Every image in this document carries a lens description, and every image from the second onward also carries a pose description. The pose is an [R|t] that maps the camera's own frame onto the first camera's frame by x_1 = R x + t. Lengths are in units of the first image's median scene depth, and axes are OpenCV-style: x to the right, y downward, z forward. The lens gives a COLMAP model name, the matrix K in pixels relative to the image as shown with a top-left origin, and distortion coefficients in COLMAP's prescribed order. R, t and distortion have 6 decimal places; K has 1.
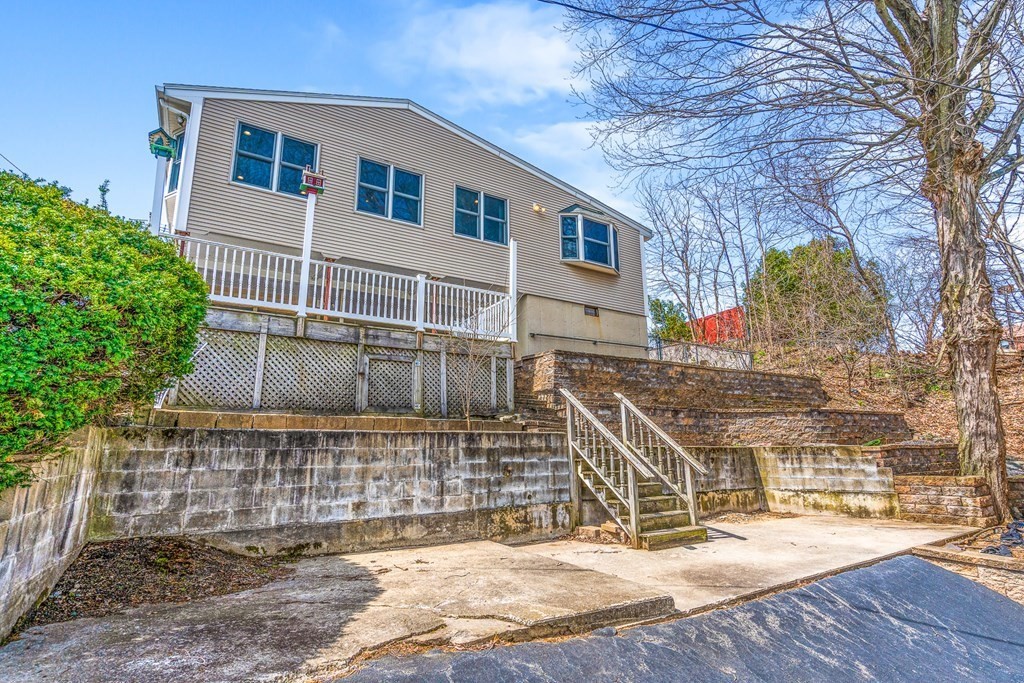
lens RADIAL K [[499.4, 0, 512.0], [0, 499.4, 341.5], [0, 0, 1]] dist [0.001877, 0.000007]
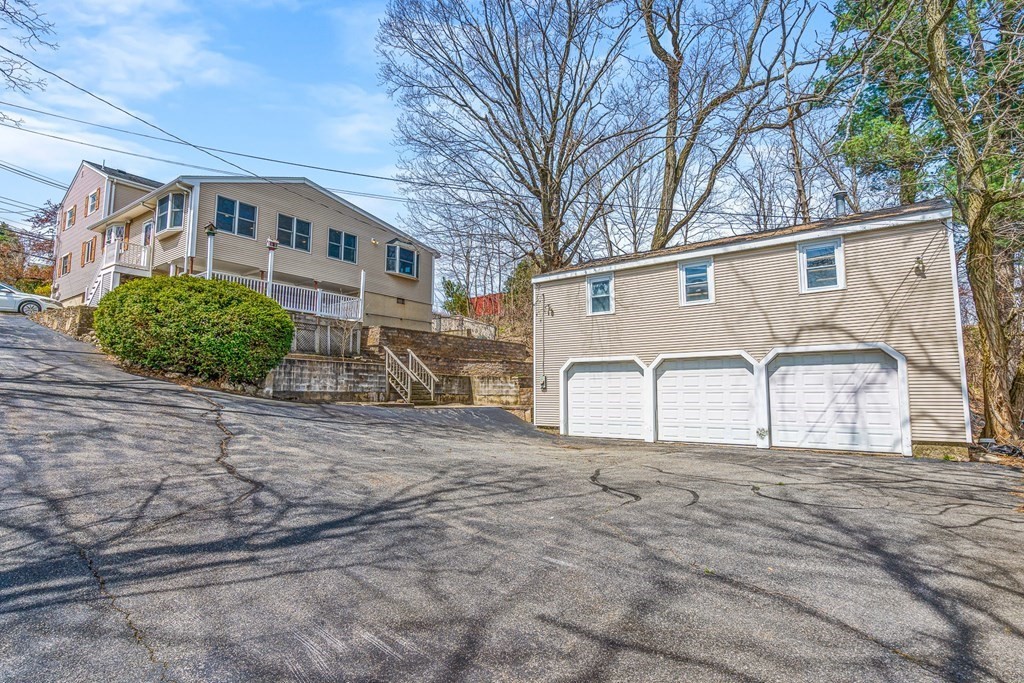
lens RADIAL K [[499.4, 0, 512.0], [0, 499.4, 341.5], [0, 0, 1]] dist [0.001877, 0.000007]
pose [[0.926253, 0.055359, 0.372814, -0.175224], [-0.094025, 0.991820, 0.086330, -0.148077], [-0.364985, -0.115017, 0.923881, -1.093849]]
